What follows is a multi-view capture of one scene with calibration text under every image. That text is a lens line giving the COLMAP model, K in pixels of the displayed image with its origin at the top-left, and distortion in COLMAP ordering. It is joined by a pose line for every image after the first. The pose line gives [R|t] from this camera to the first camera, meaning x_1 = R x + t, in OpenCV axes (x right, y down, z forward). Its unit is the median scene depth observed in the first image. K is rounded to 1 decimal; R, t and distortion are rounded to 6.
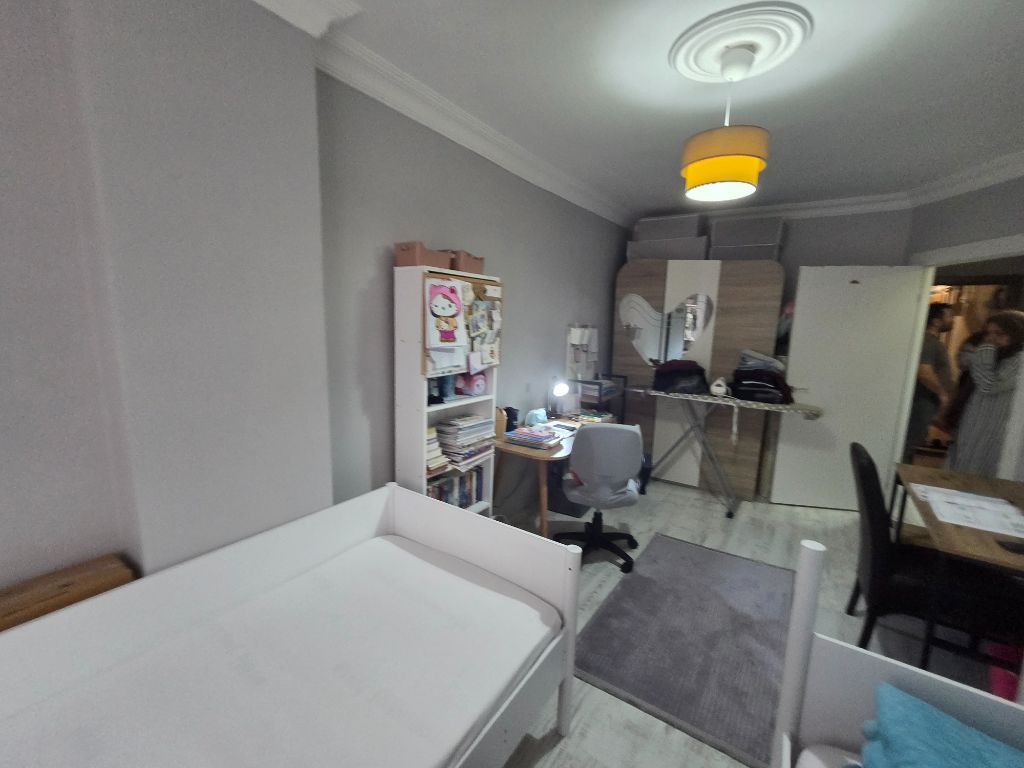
lens RADIAL K [[419.2, 0, 511.1], [0, 419.2, 380.6], [0, 0, 1]] dist [0.002703, -0.000241]
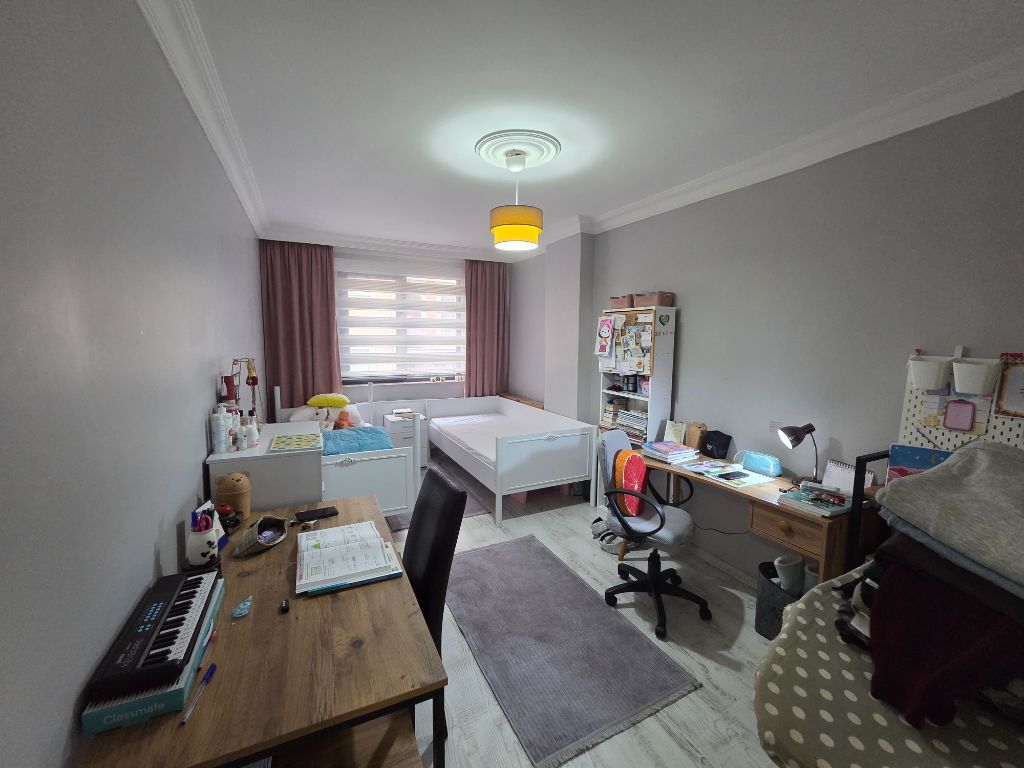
lens RADIAL K [[419.2, 0, 511.1], [0, 419.2, 380.6], [0, 0, 1]] dist [0.002703, -0.000241]
pose [[-0.490390, 0.051674, -0.869970, 1.367453], [-0.161148, 0.975650, 0.148788, -0.152936], [0.856475, 0.213158, -0.470122, 1.342191]]
